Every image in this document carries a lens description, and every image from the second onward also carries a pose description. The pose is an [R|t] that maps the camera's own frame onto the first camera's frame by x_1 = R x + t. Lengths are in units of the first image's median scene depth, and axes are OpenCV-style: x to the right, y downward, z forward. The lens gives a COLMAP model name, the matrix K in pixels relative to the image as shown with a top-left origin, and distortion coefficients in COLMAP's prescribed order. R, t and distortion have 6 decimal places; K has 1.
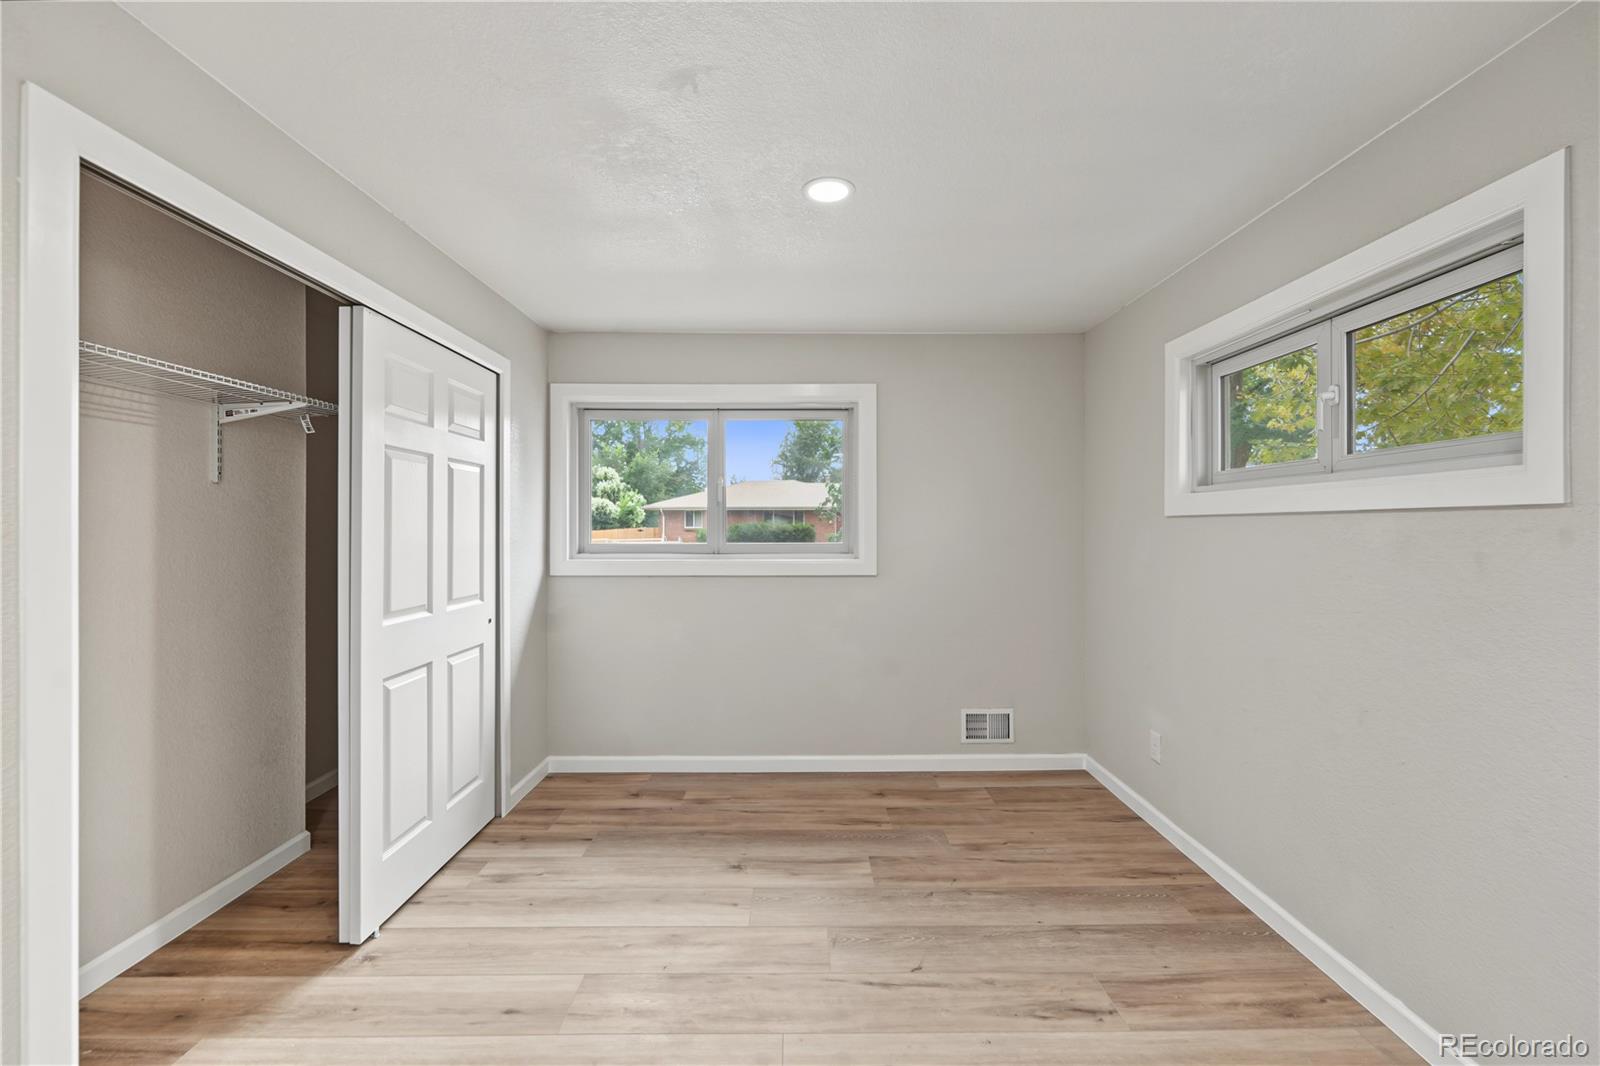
lens RADIAL K [[643.3, 0, 795.5], [0, 643.3, 525.8], [0, 0, 1]] dist [-0.003174, 0.000868]
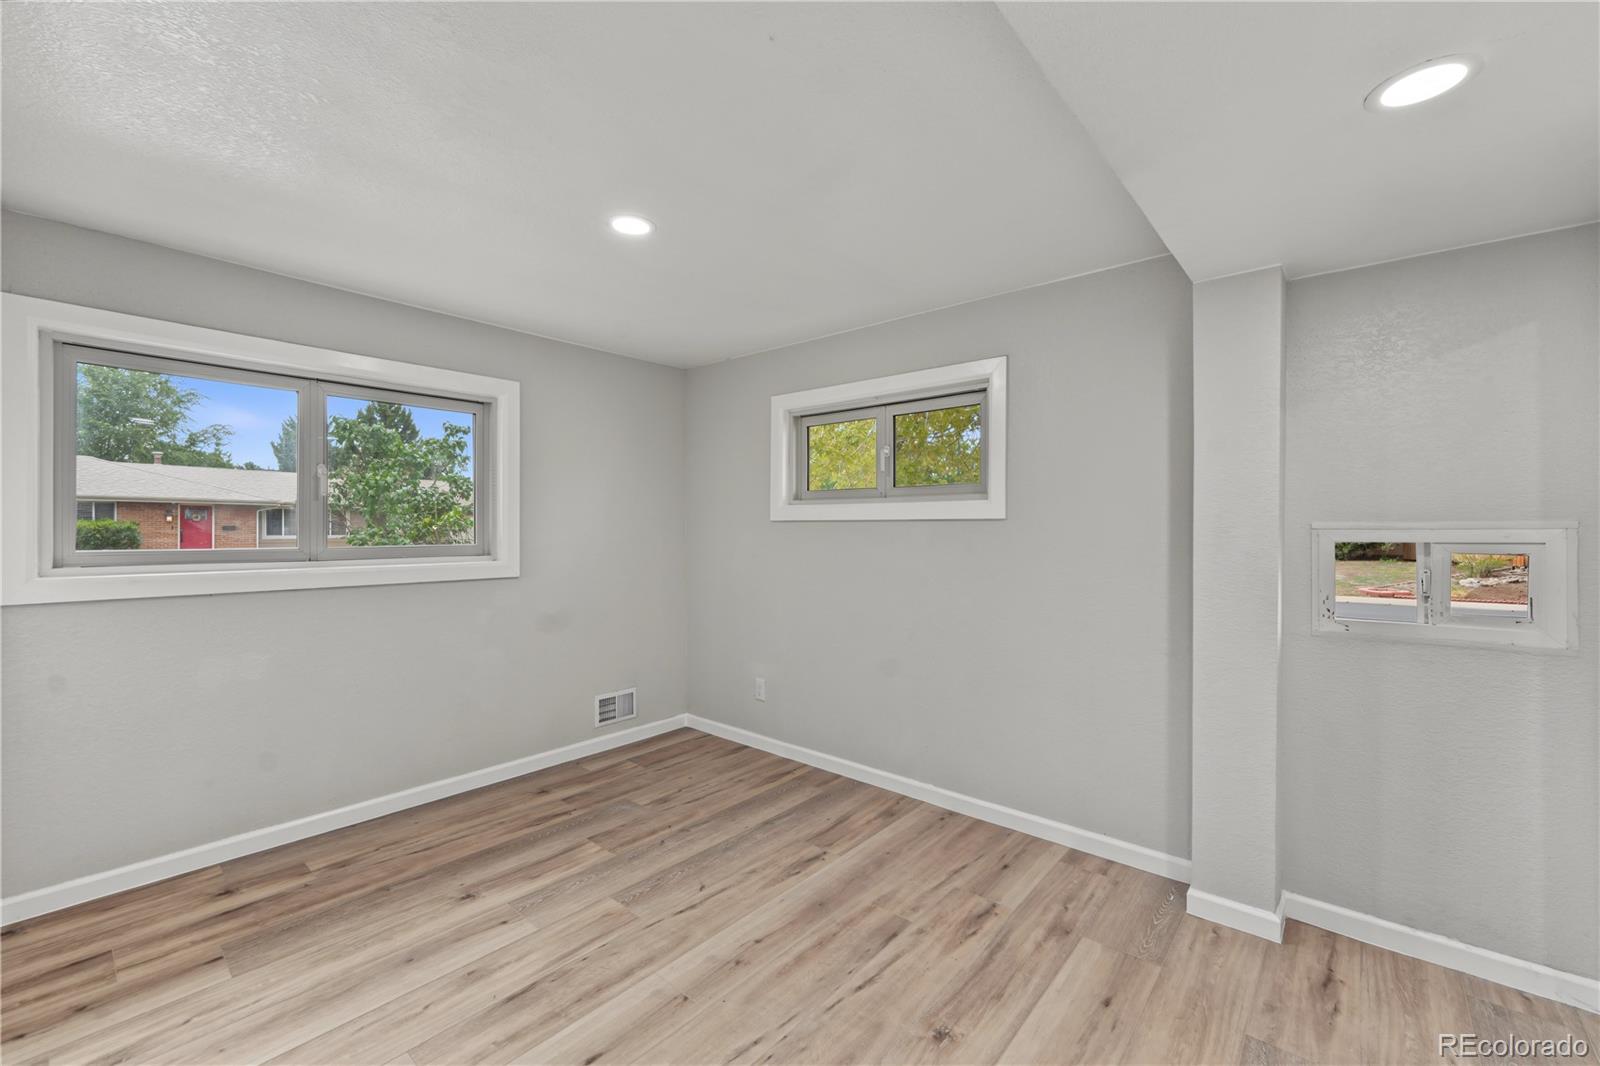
lens RADIAL K [[643.3, 0, 801.1], [0, 643.3, 529.3], [0, 0, 1]] dist [-0.003174, 0.000868]
pose [[0.664550, 0.001147, 0.747243, -0.427446], [-0.004465, 0.999987, 0.002436, -0.000438], [-0.747230, -0.004955, 0.664547, 0.031054]]
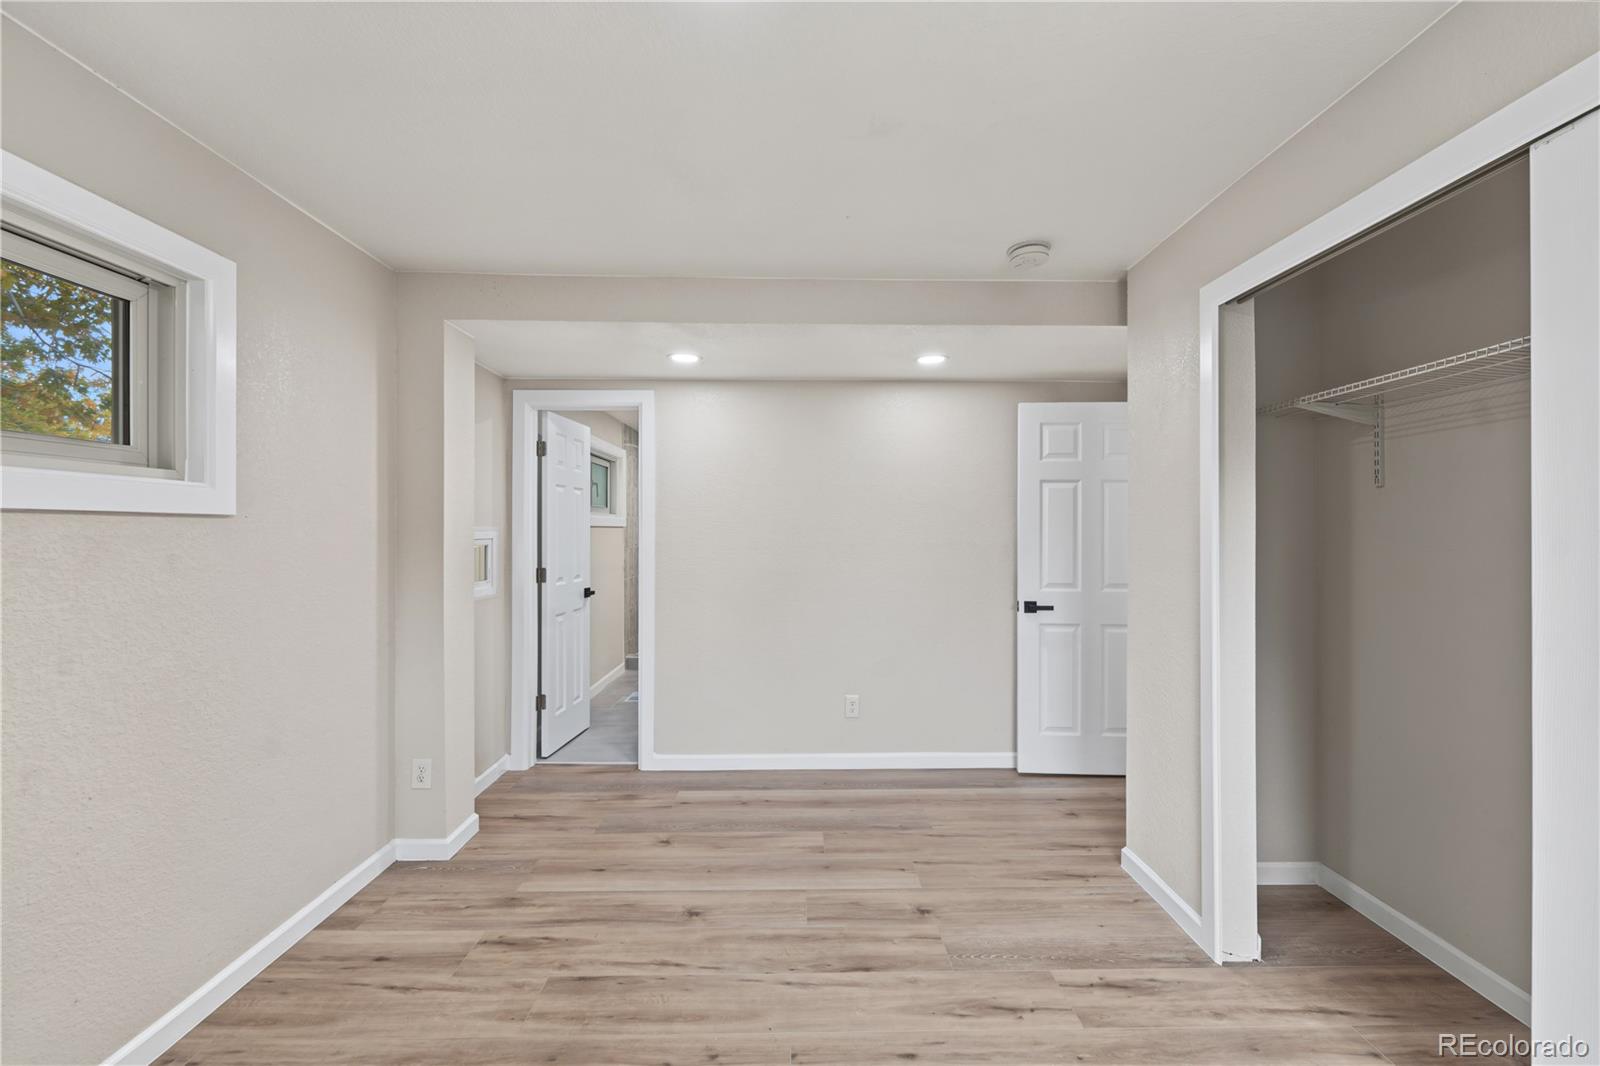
lens RADIAL K [[643.3, 0, 798.7], [0, 643.3, 536.1], [0, 0, 1]] dist [-0.003174, 0.000868]
pose [[-0.999977, -0.002485, 0.006376, -0.025776], [-0.002483, 0.999997, 0.000377, 0.003817], [-0.006376, 0.000361, -0.999980, 1.131005]]
